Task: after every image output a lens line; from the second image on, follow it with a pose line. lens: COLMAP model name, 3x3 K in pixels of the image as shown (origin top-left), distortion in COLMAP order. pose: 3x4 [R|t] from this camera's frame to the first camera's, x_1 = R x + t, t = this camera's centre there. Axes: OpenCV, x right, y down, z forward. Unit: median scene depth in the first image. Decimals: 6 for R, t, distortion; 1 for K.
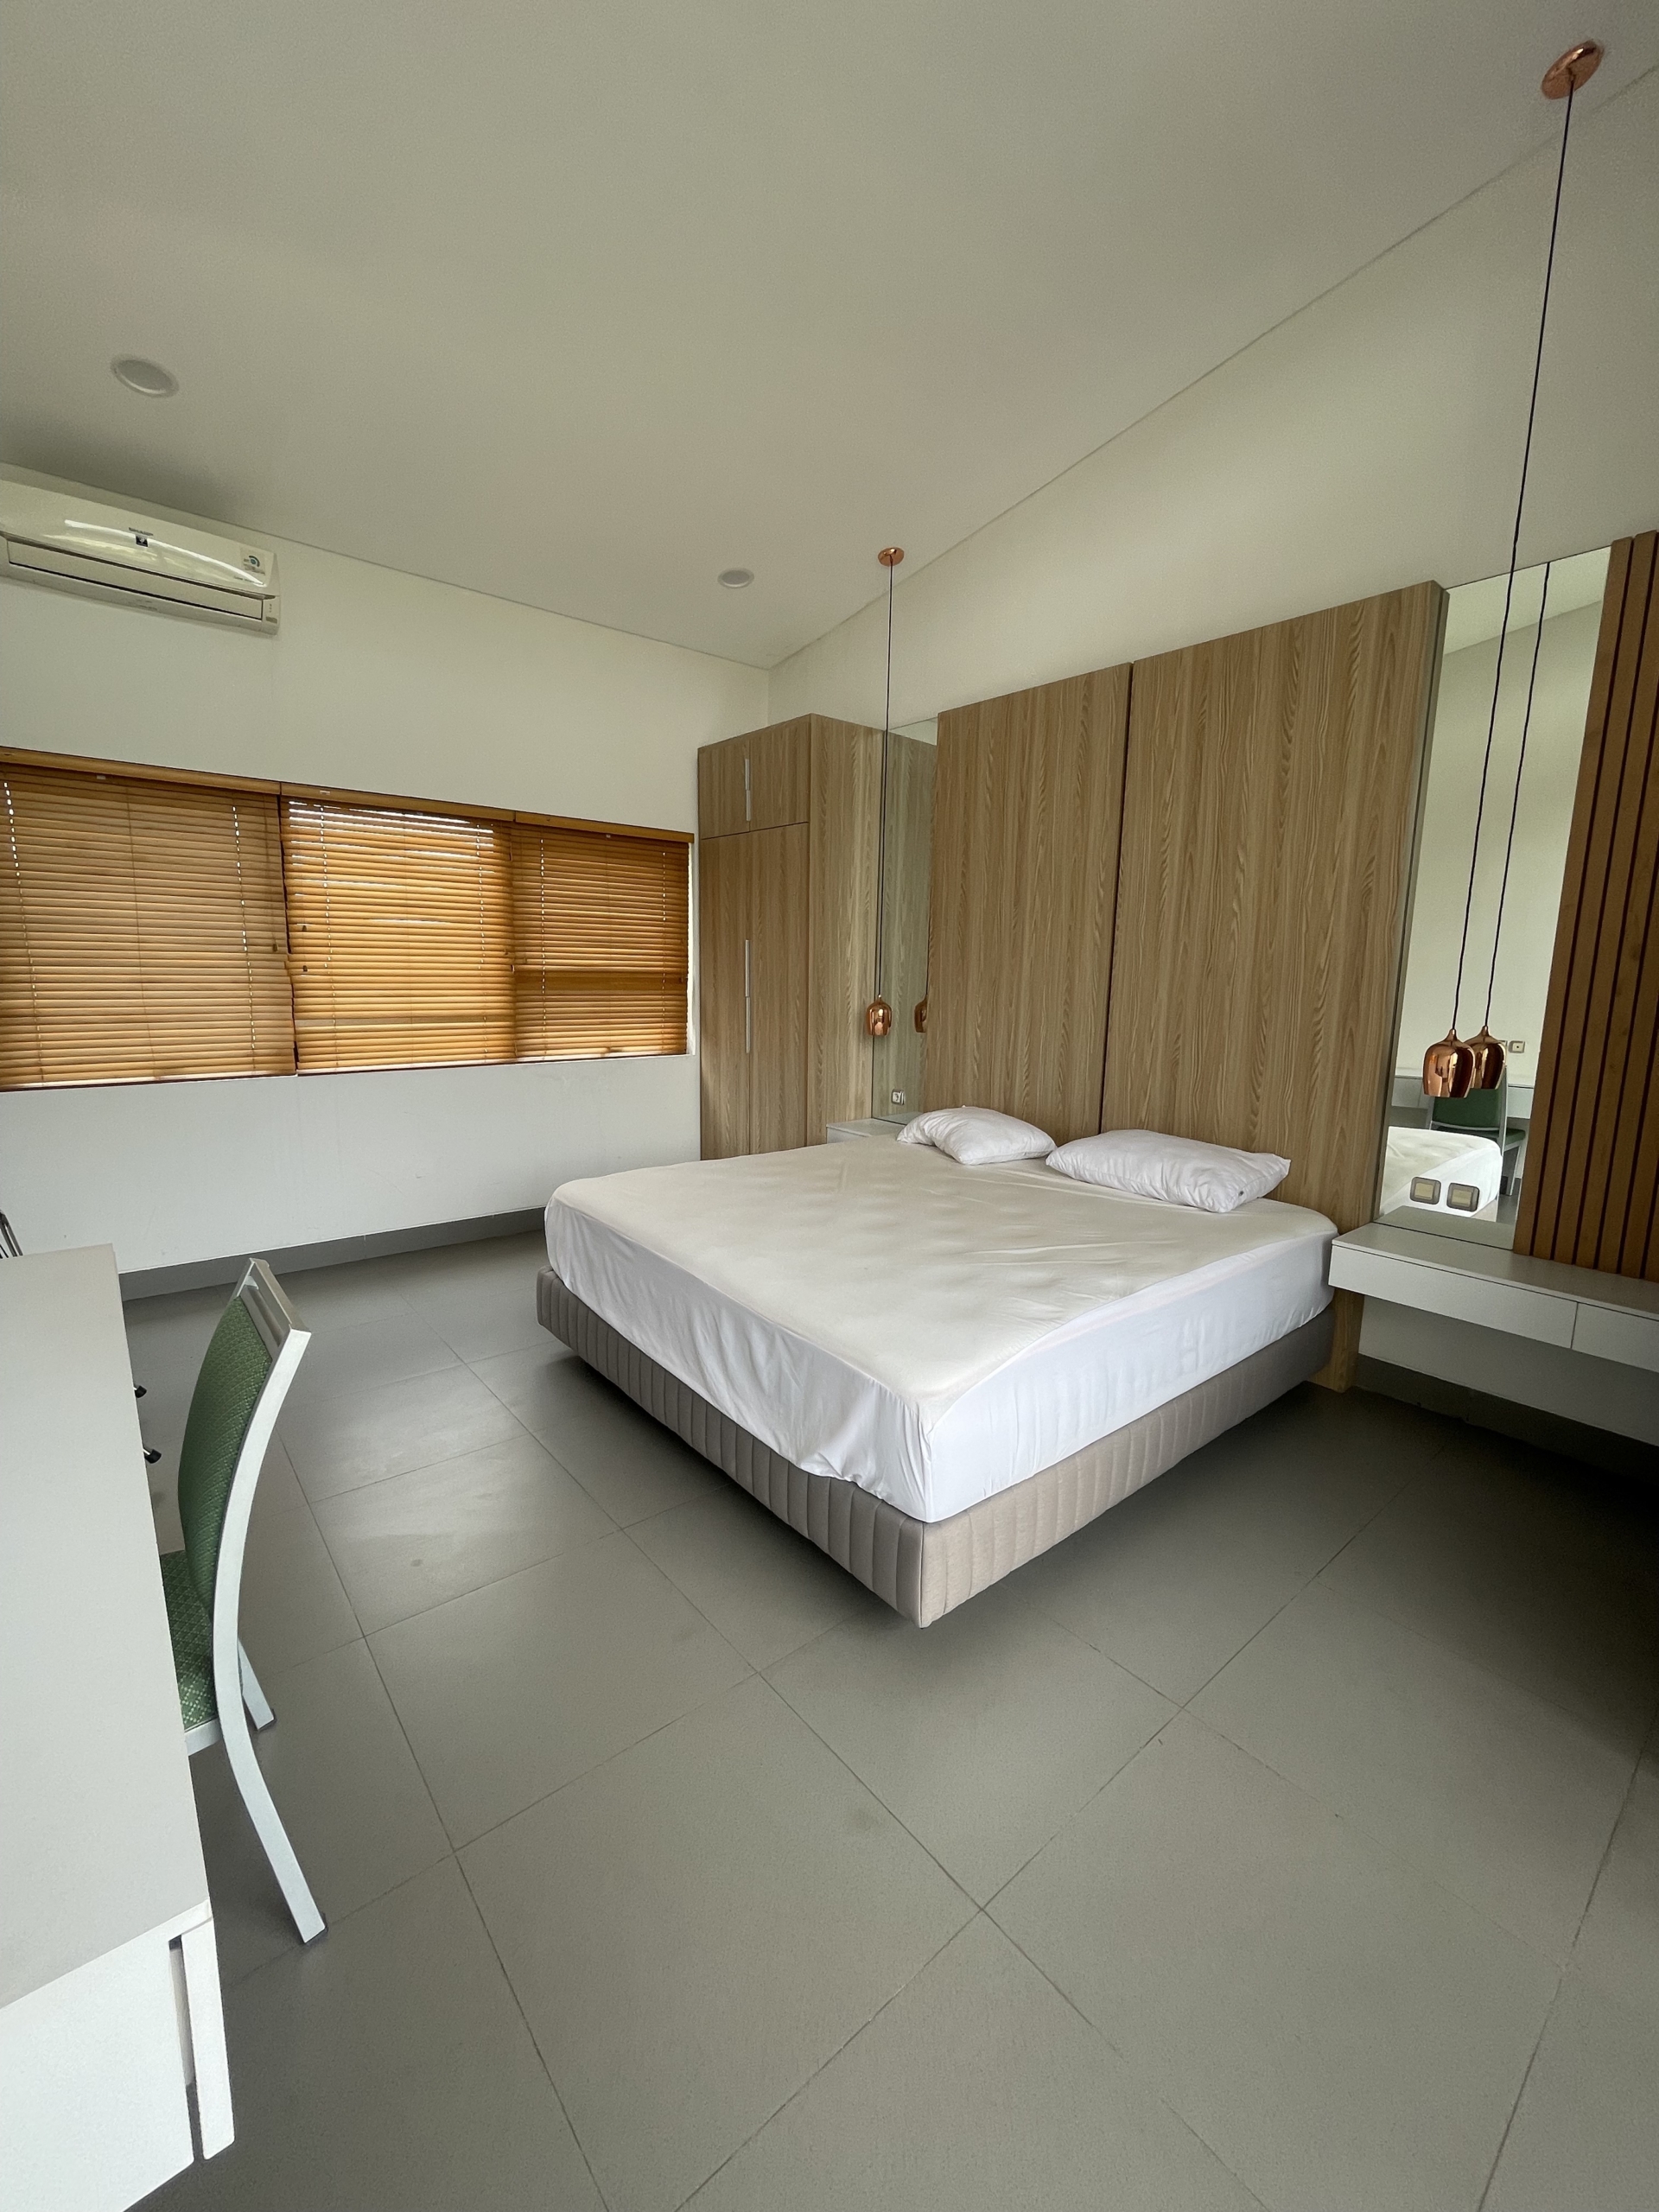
lens RADIAL K [[901.4, 0, 842.2], [0, 901.4, 1097.4], [0, 0, 1]] dist [0.003620, 0.000325]
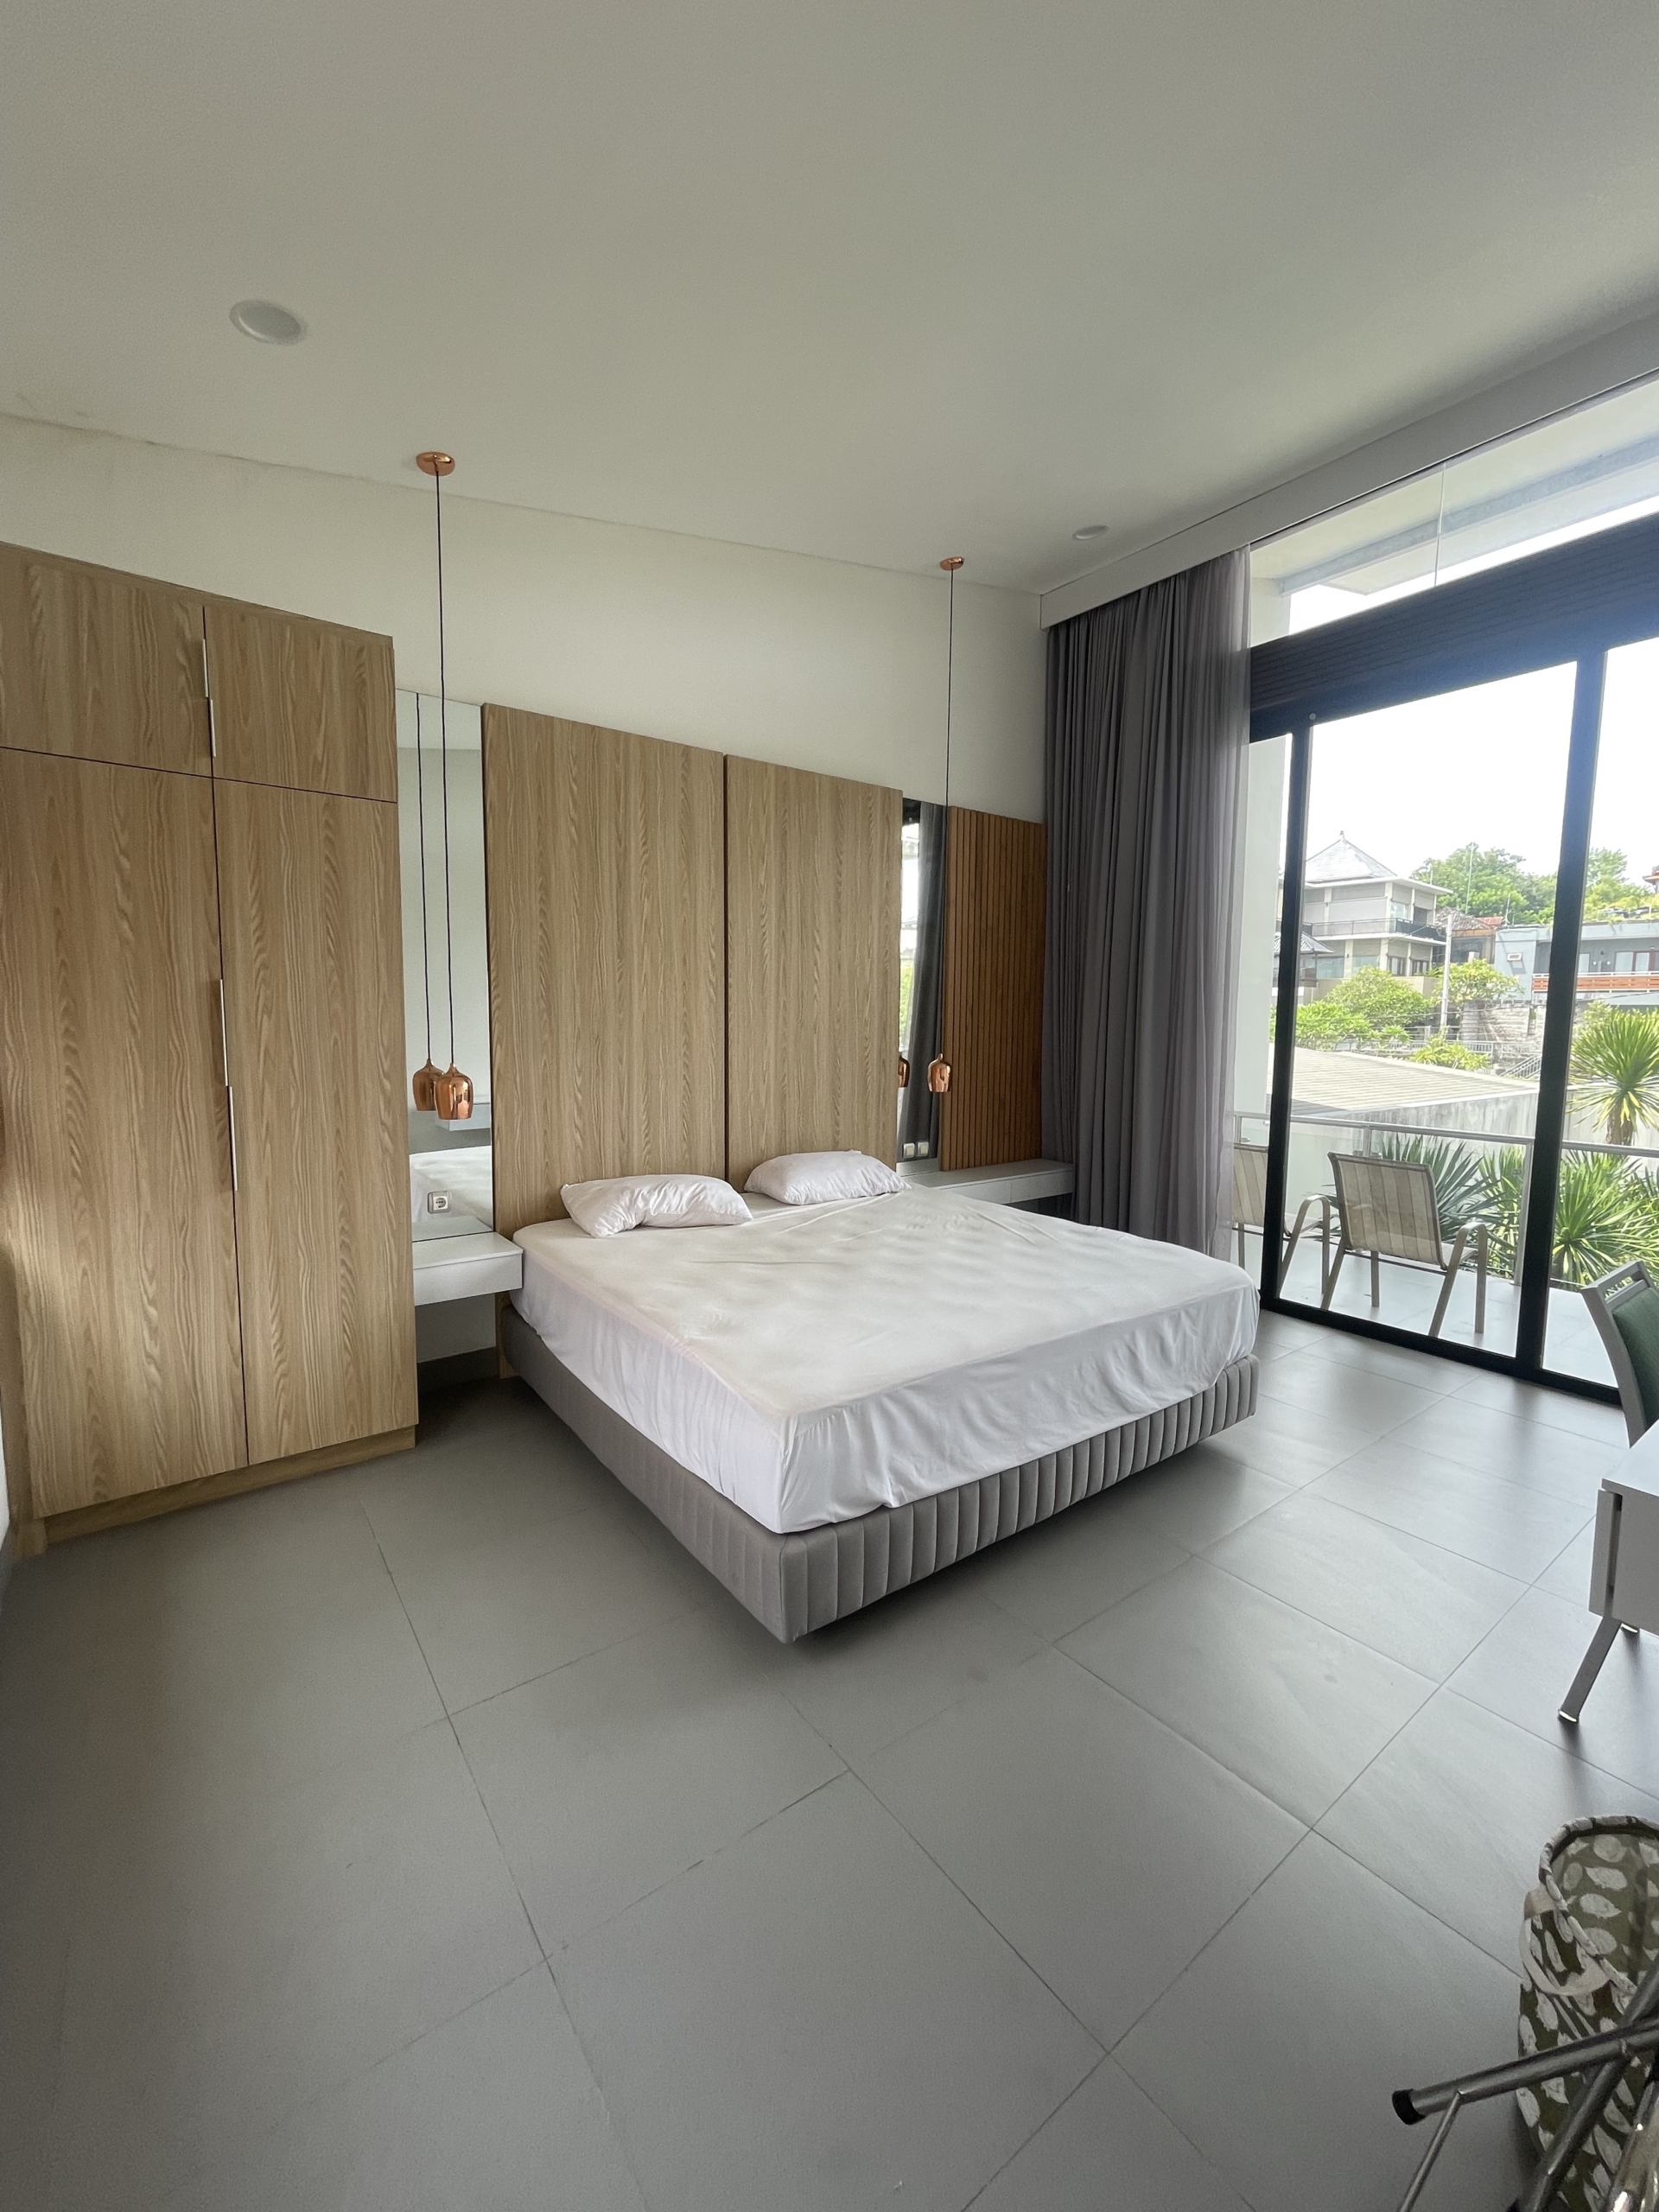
lens RADIAL K [[901.4, 0, 830.0], [0, 901.4, 1102.2], [0, 0, 1]] dist [0.003620, 0.000325]
pose [[0.066154, -0.117138, 0.990910, -0.825308], [0.132639, 0.985304, 0.107620, -0.151463], [-0.988954, 0.124314, 0.080719, 0.811520]]
